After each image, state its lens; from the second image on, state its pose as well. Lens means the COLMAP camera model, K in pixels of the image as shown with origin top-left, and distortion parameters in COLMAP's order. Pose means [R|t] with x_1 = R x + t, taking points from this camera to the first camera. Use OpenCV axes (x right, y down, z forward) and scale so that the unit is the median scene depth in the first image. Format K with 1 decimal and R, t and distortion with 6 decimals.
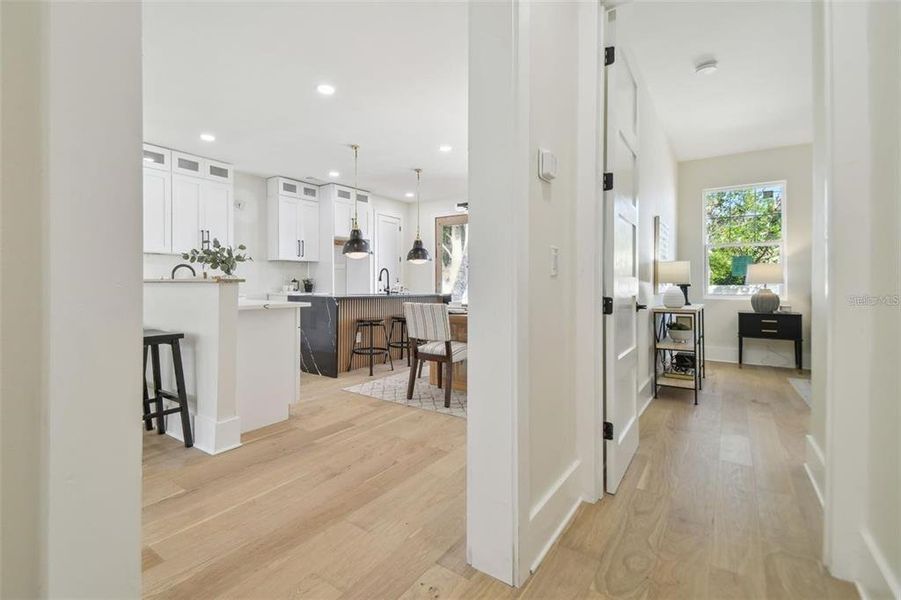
lens RADIAL K [[416.8, 0, 420.1], [0, 416.8, 285.2], [0, 0, 1]] dist [0.042628, -0.021088]
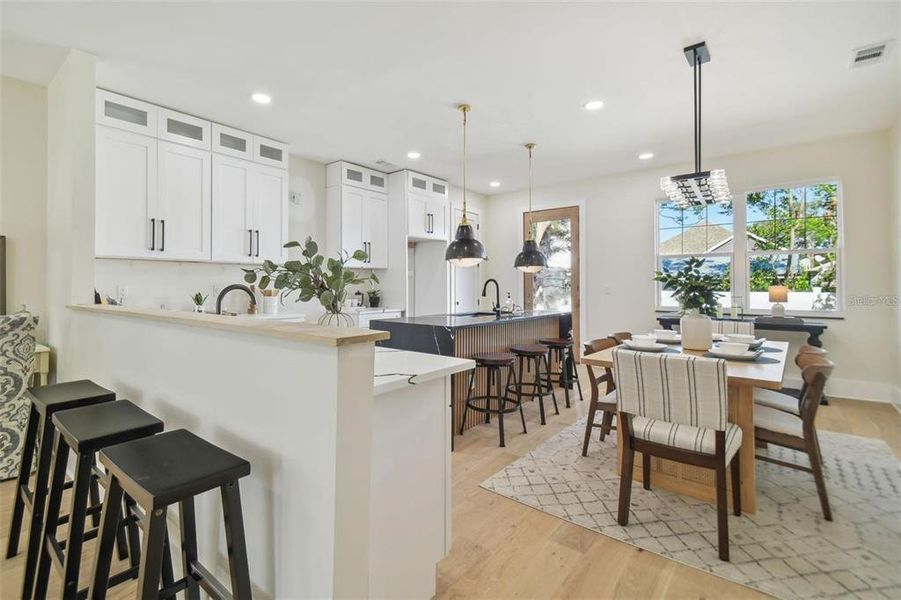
lens RADIAL K [[413.8, 0, 416.4], [0, 413.8, 279.2], [0, 0, 1]] dist [0.040946, -0.020683]
pose [[0.997881, -0.003838, -0.064951, -0.192791], [0.002677, 0.999835, -0.017945, -0.031659], [0.065009, 0.017733, 0.997727, 0.310793]]
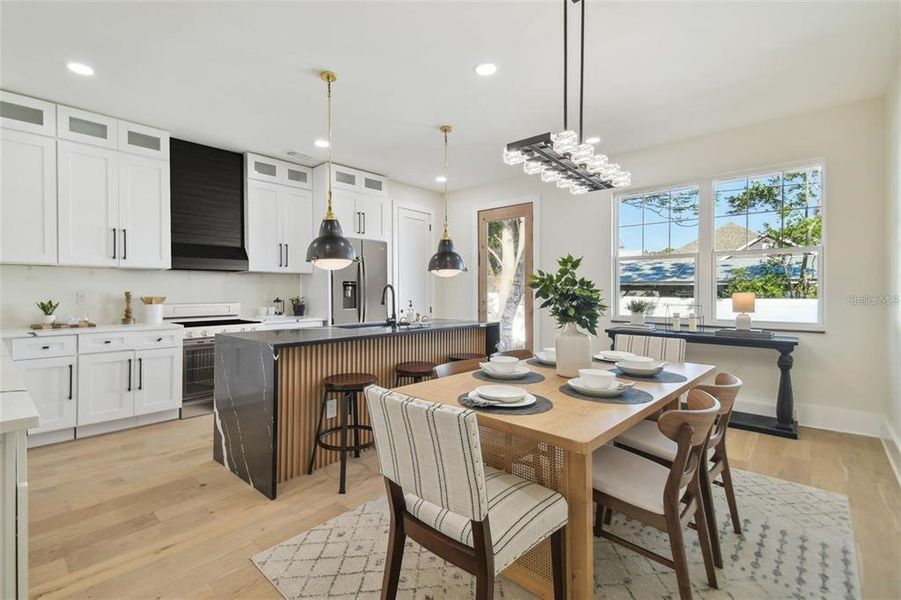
lens RADIAL K [[407.5, 0, 422.8], [0, 407.5, 291.4], [0, 0, 1]] dist [0.039450, -0.020630]
pose [[0.992659, -0.002905, -0.120911, 0.043014], [0.002650, 0.999994, -0.002272, -0.033129], [0.120917, 0.001934, 0.992661, 0.462041]]
